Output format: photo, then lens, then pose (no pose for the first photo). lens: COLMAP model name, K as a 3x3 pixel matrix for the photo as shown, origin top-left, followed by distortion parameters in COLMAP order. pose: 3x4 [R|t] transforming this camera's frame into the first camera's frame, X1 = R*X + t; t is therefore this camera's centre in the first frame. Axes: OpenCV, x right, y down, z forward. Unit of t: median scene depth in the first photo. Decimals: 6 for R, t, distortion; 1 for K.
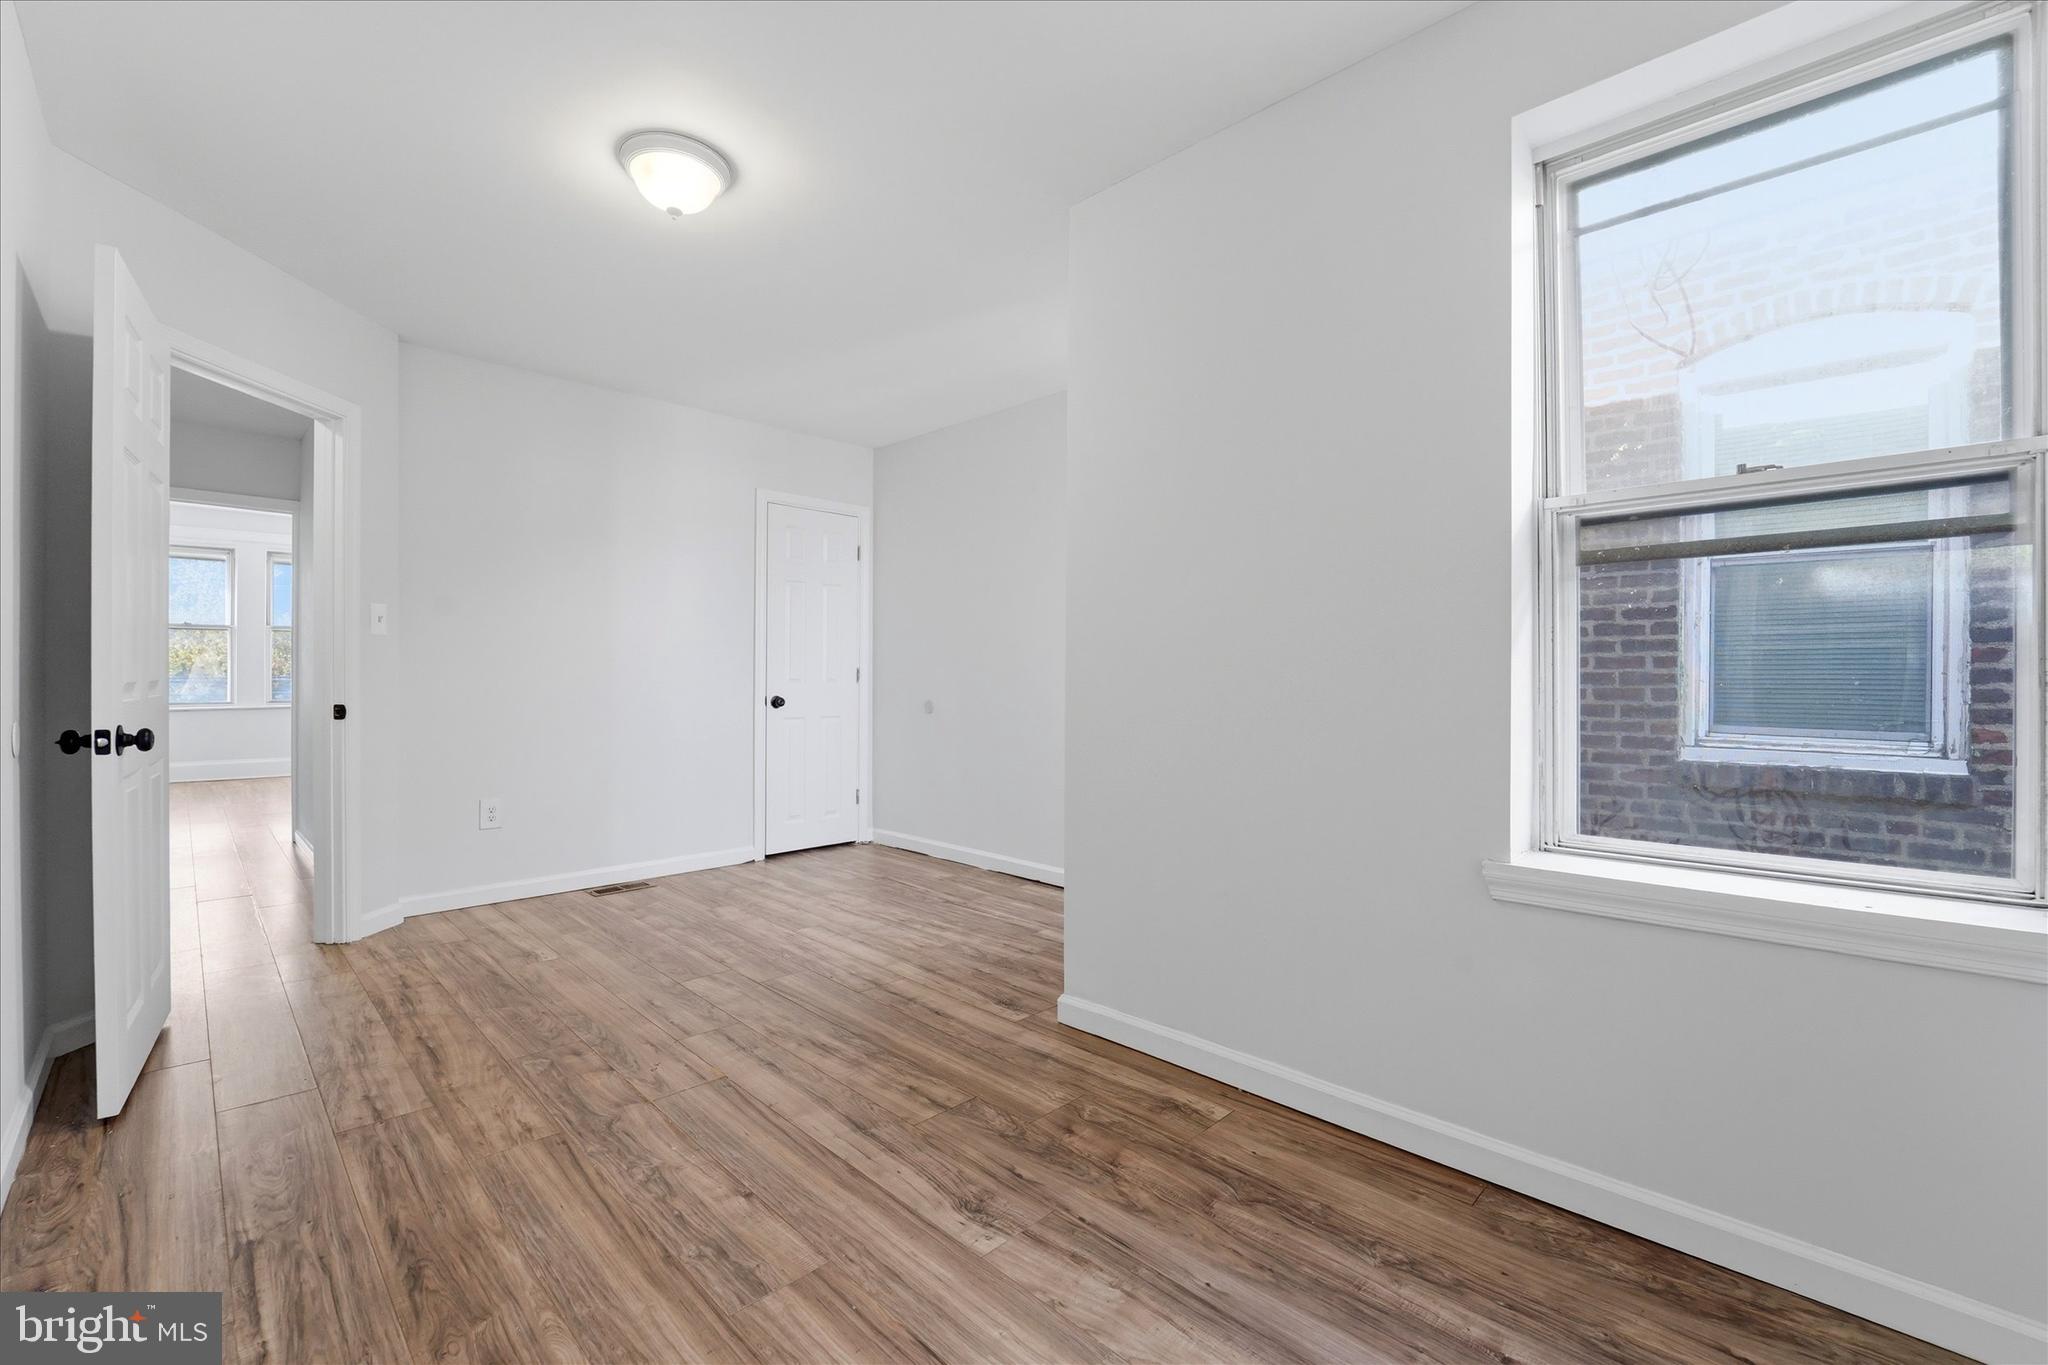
lens RADIAL K [[836.6, 0, 1036.1], [0, 836.6, 675.0], [0, 0, 1]] dist [-0.023485, 0.000853]
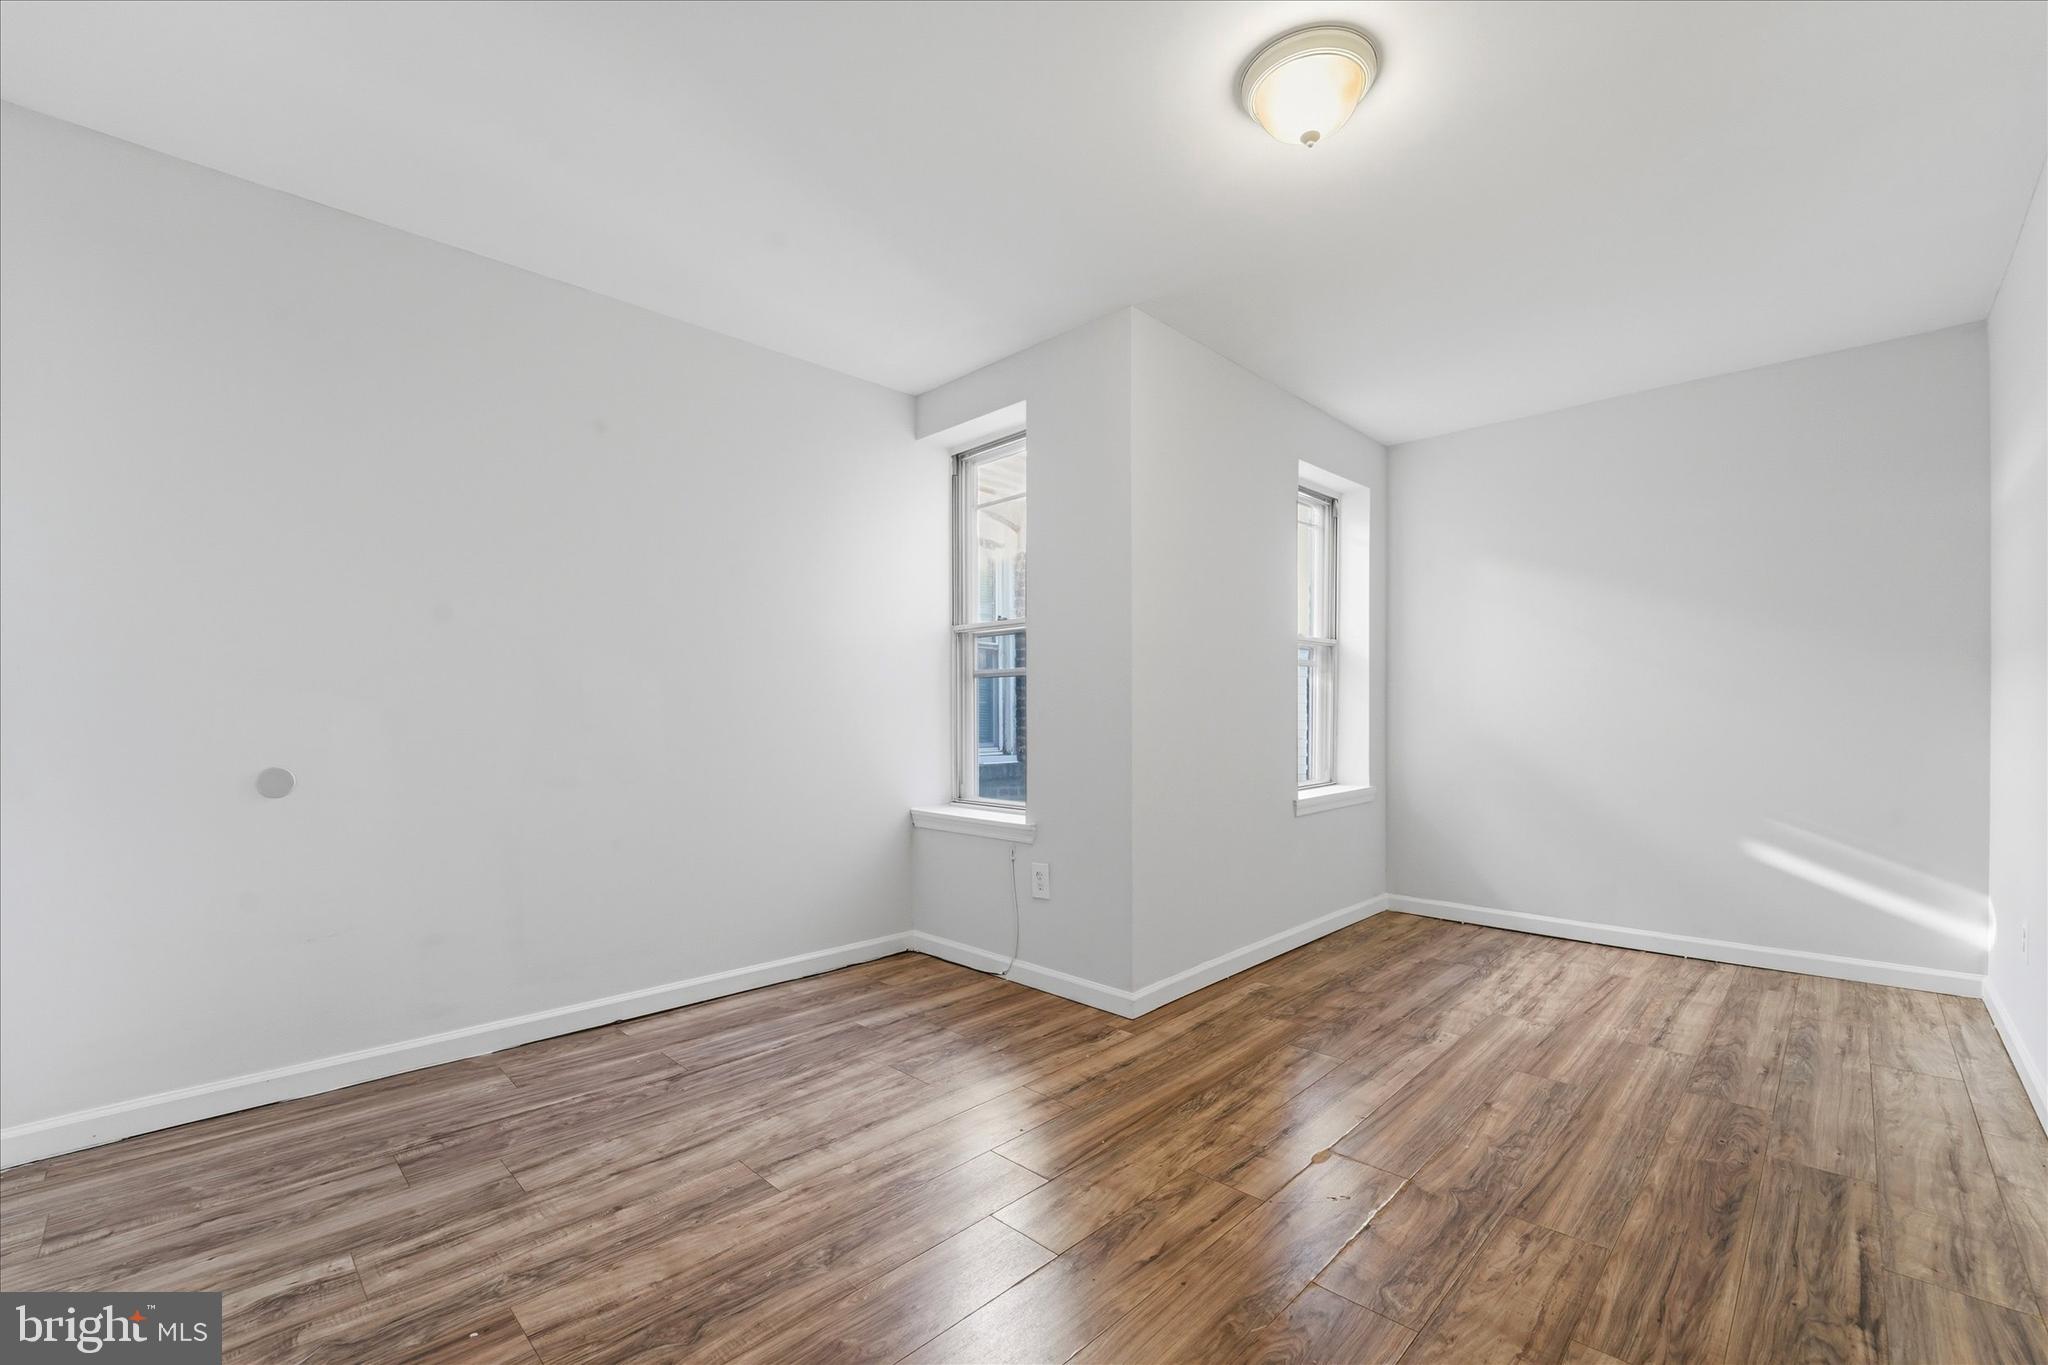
lens RADIAL K [[836.6, 0, 1027.4], [0, 836.6, 685.8], [0, 0, 1]] dist [-0.023485, 0.000853]
pose [[0.023882, 0.030440, 0.999251, -1.562914], [0.001511, 0.999534, -0.030485, -0.002754], [-0.999714, 0.002238, 0.023825, 1.556623]]
